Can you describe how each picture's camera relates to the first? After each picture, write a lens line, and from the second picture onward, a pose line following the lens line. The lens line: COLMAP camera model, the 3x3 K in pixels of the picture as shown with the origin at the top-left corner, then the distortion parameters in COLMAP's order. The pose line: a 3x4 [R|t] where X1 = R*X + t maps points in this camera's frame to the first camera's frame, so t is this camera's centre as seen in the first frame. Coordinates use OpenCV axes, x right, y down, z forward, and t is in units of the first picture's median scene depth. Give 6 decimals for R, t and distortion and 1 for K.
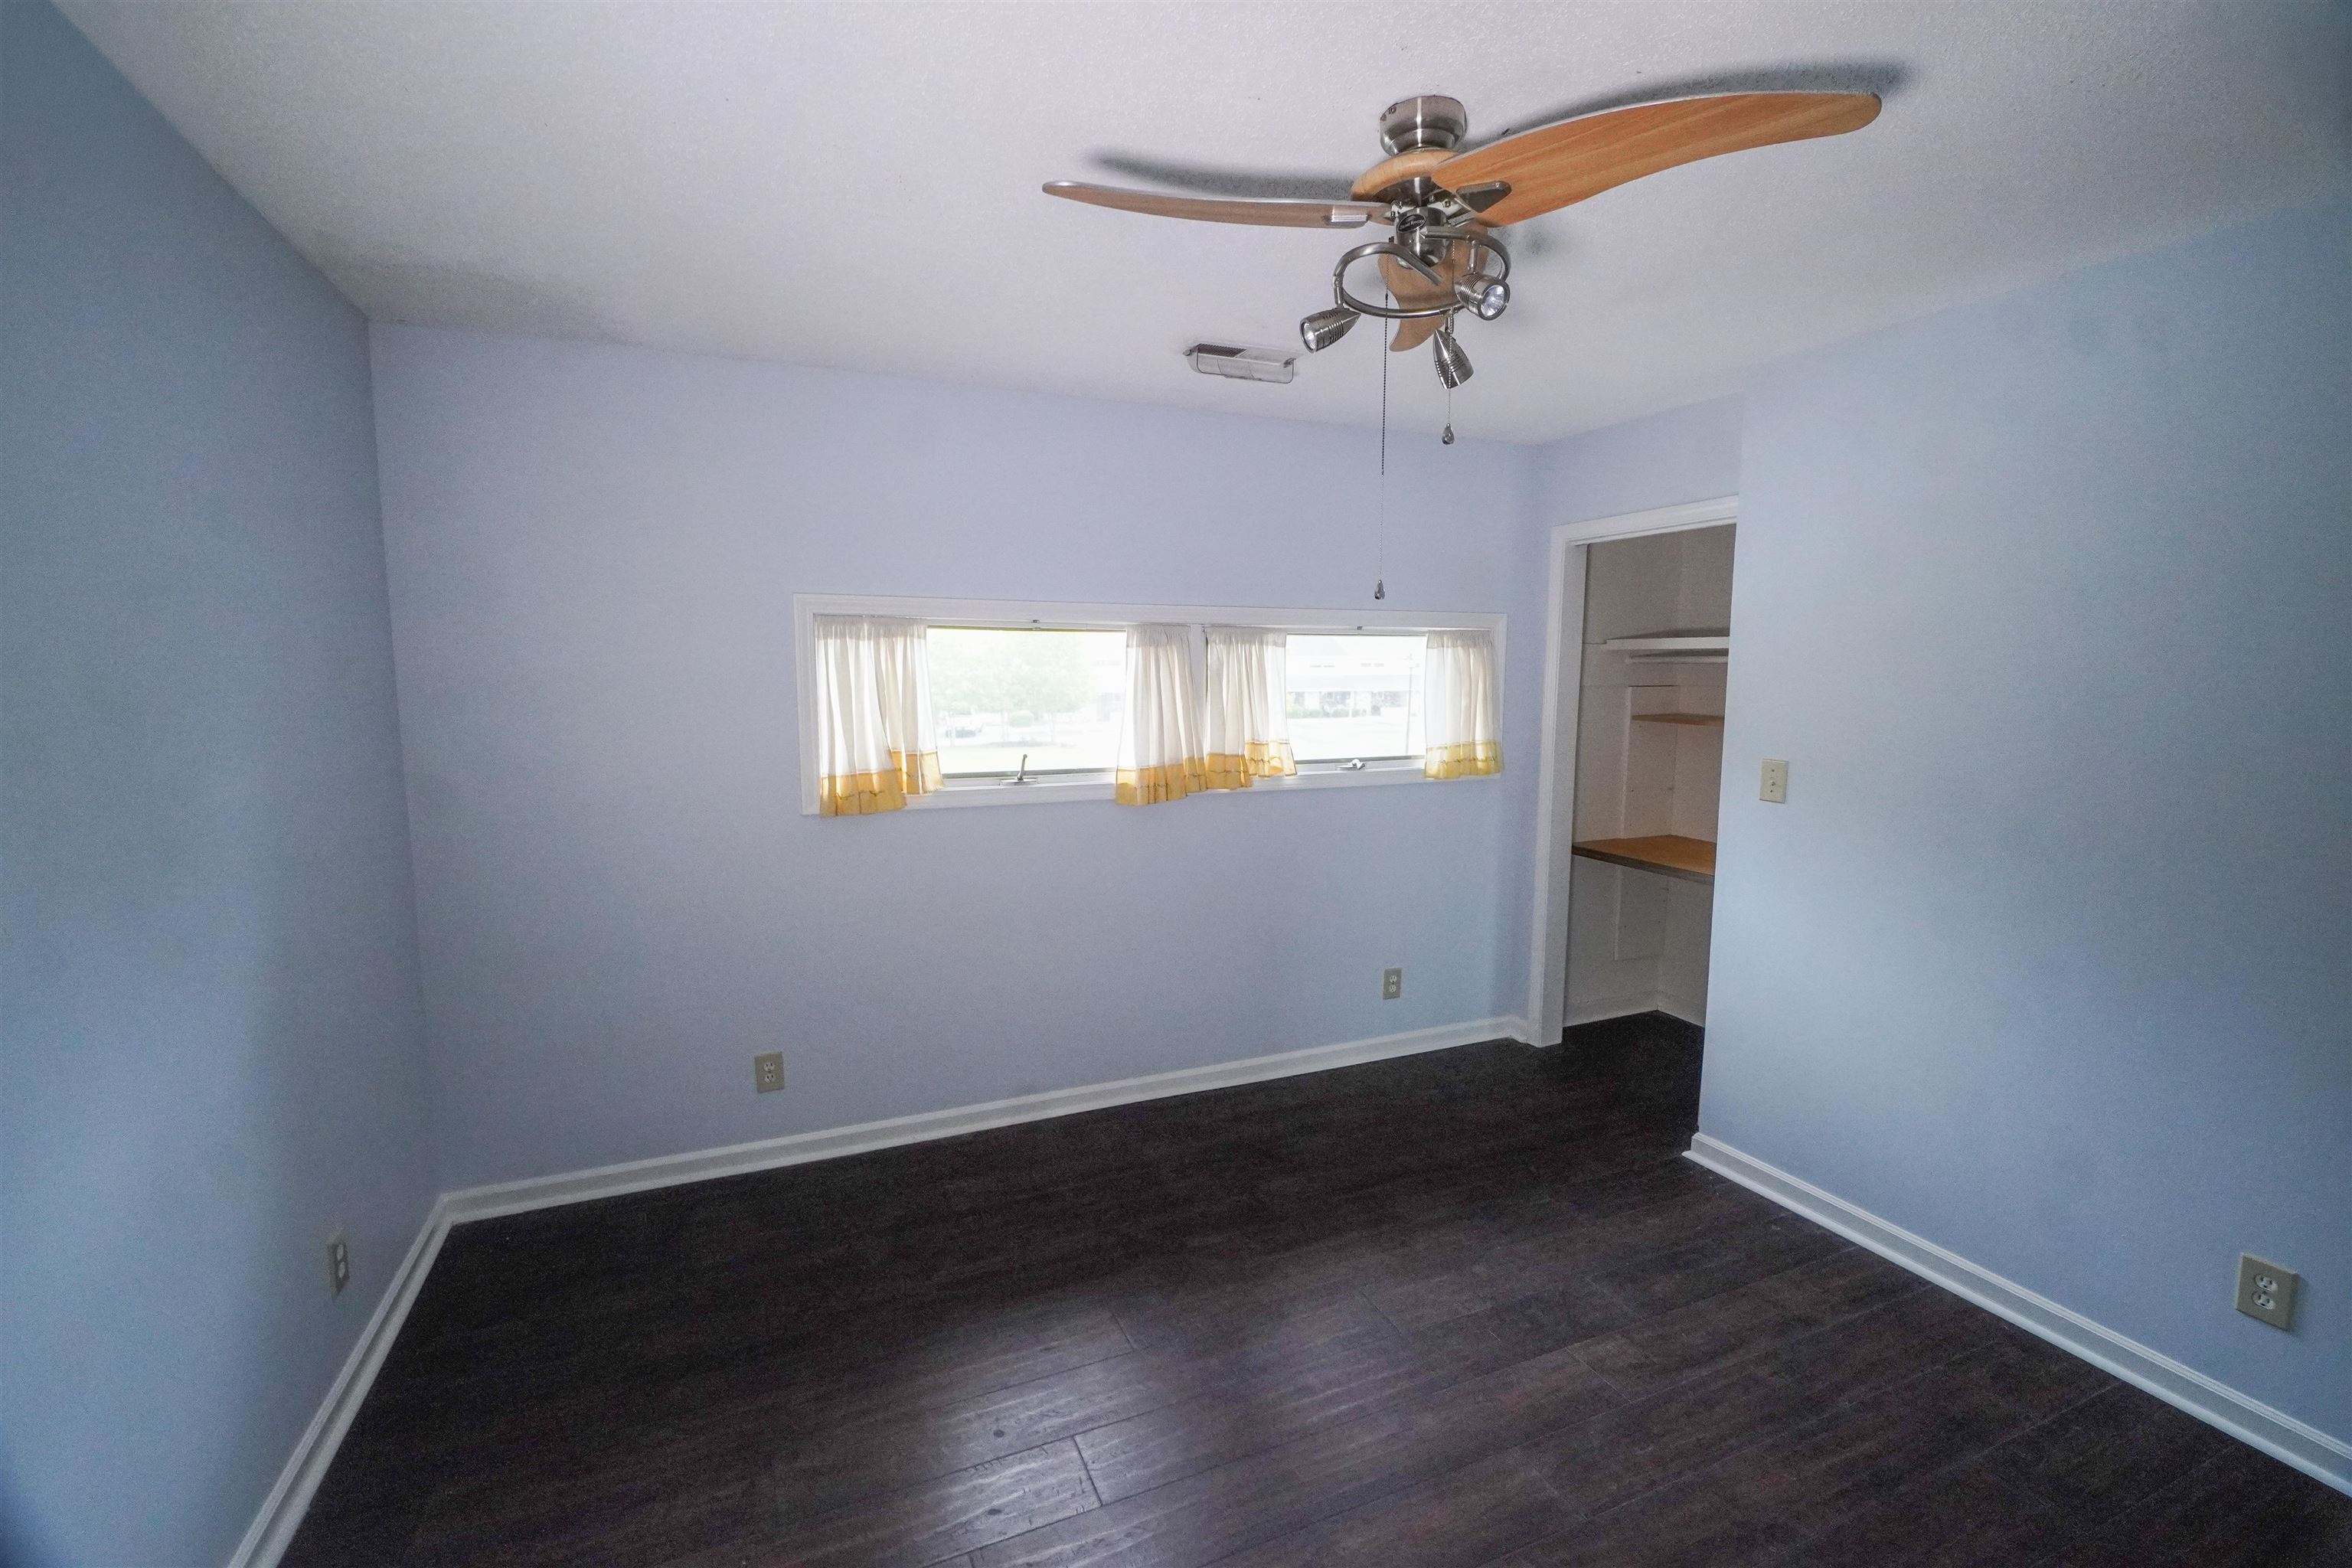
lens RADIAL K [[1005.3, 0, 1158.5], [0, 1005.3, 785.1], [0, 0, 1]] dist [-0.013960, 0.004734]
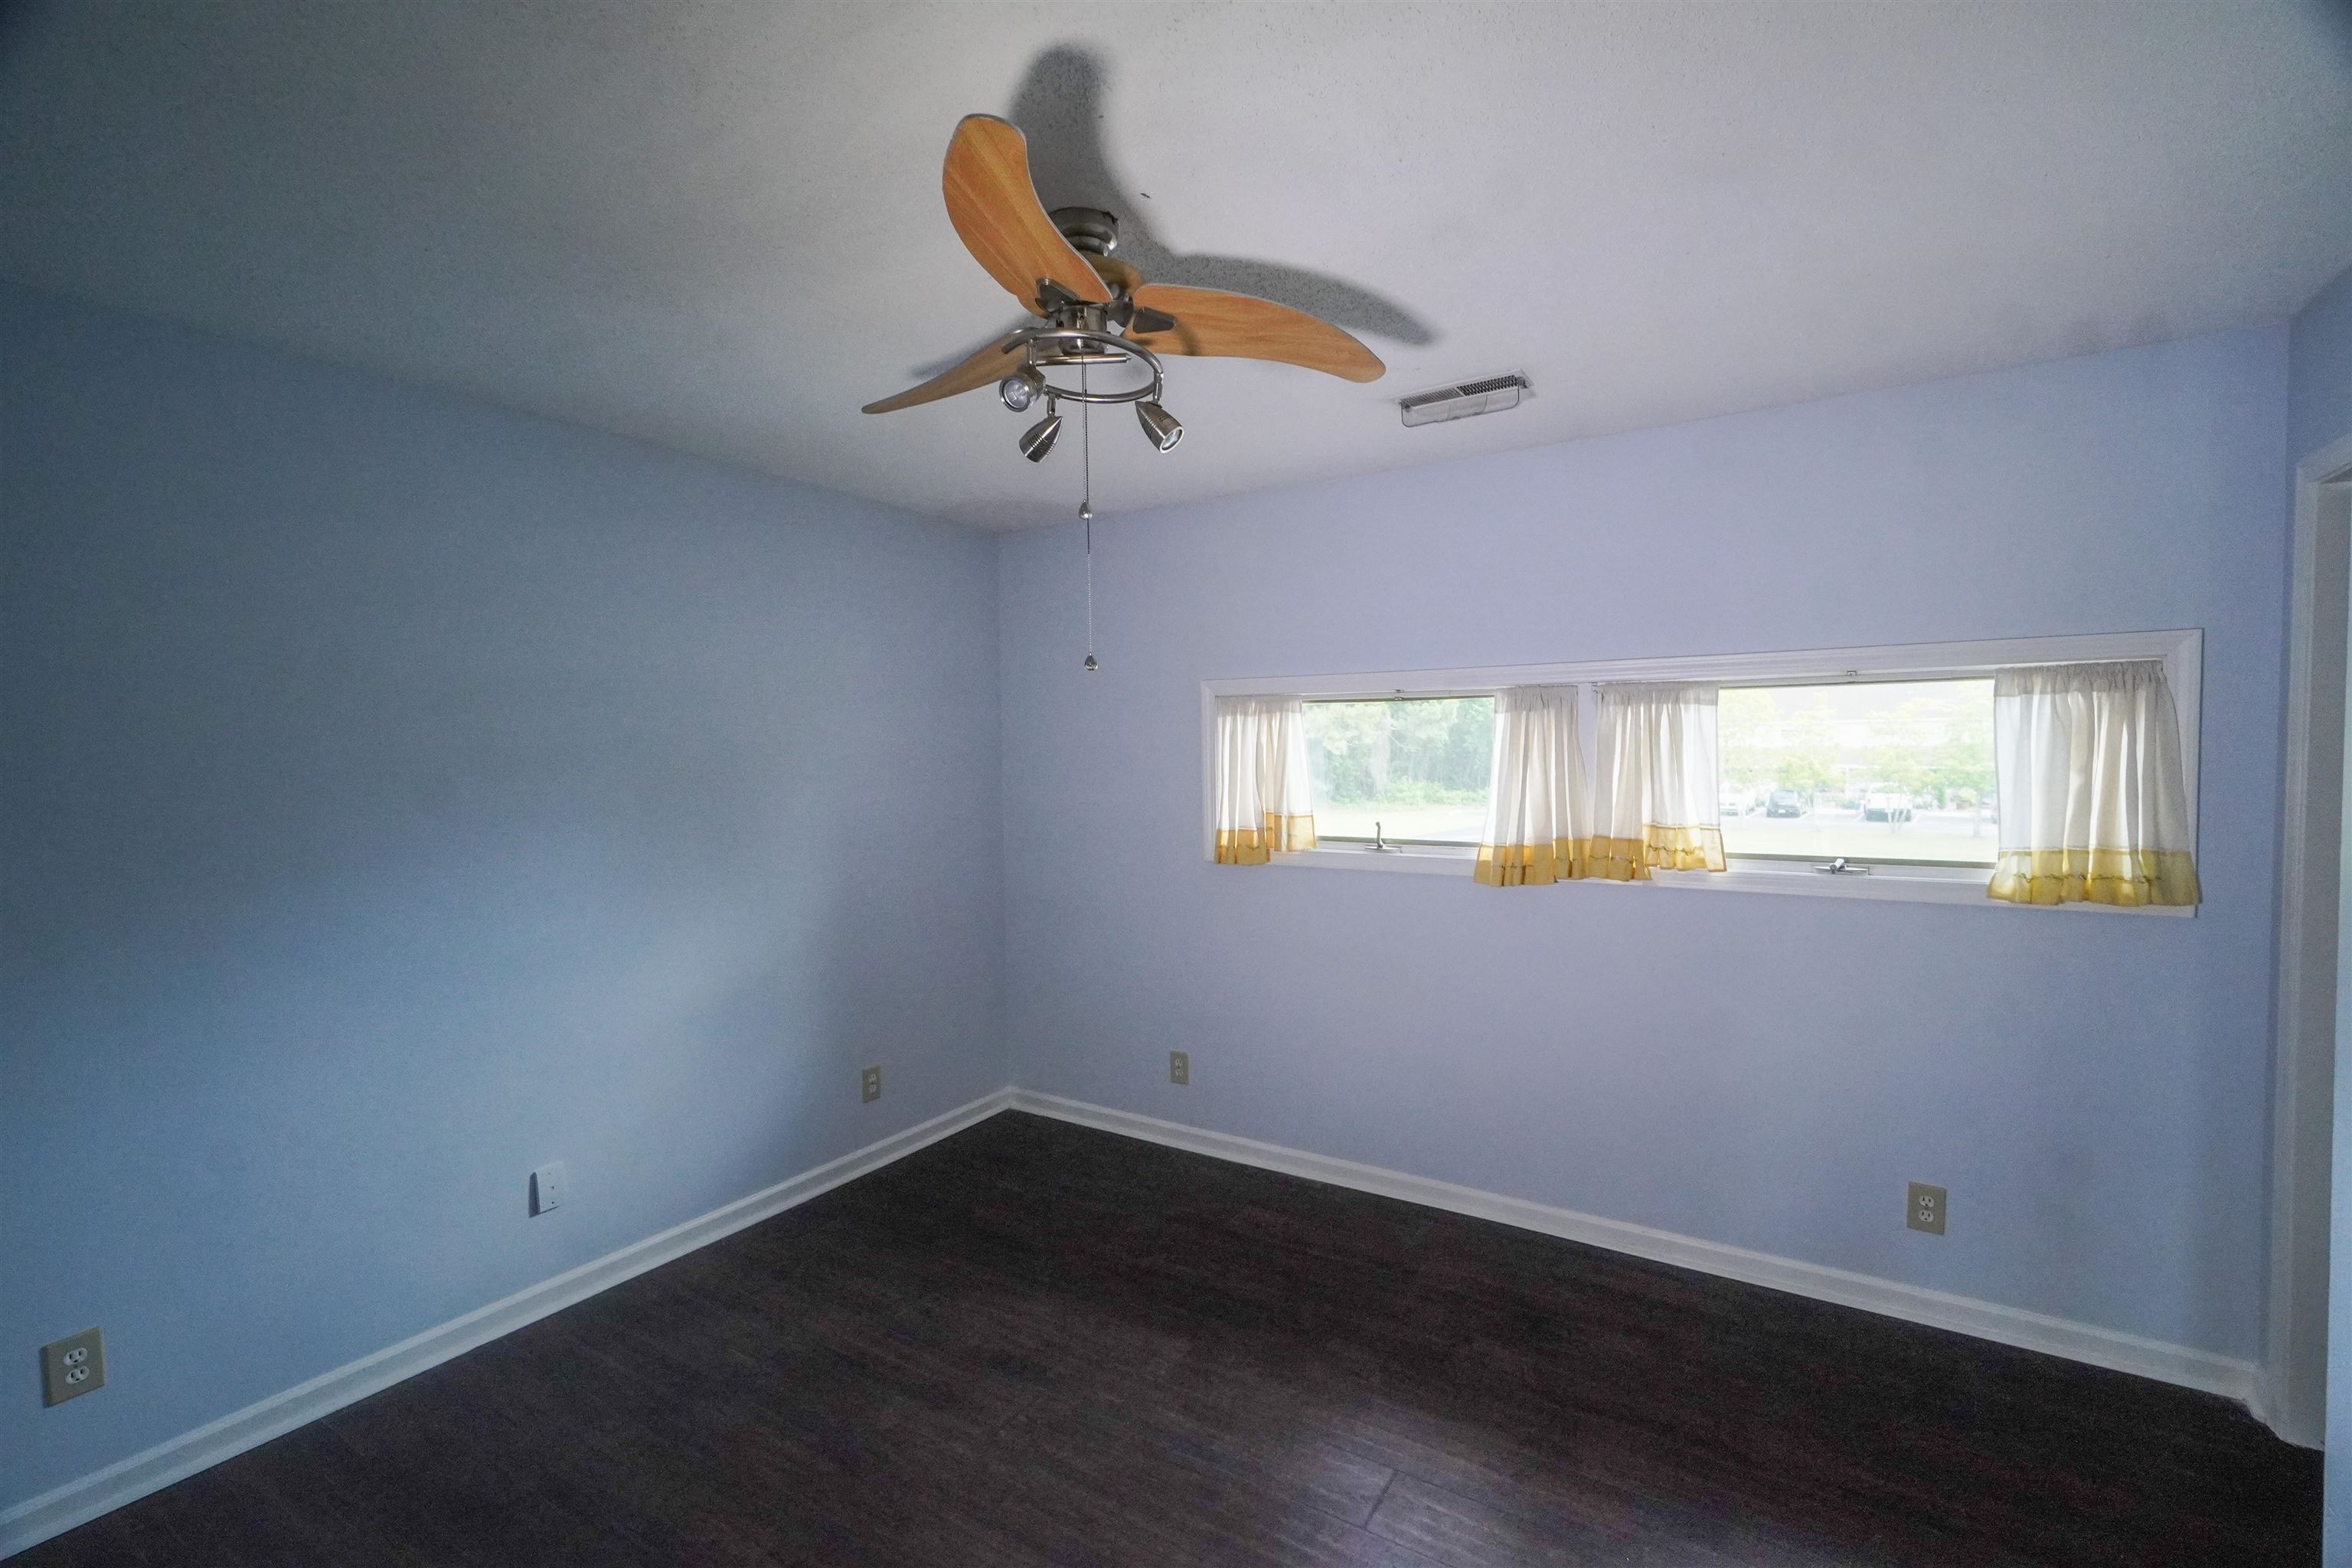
lens RADIAL K [[1005.3, 0, 1169.2], [0, 1005.3, 785.4], [0, 0, 1]] dist [-0.013960, 0.004734]
pose [[0.569727, 0.025086, -0.821451, 0.567257], [-0.078427, 0.996632, -0.023958, -0.026512], [0.818083, 0.078073, 0.569776, 0.241096]]
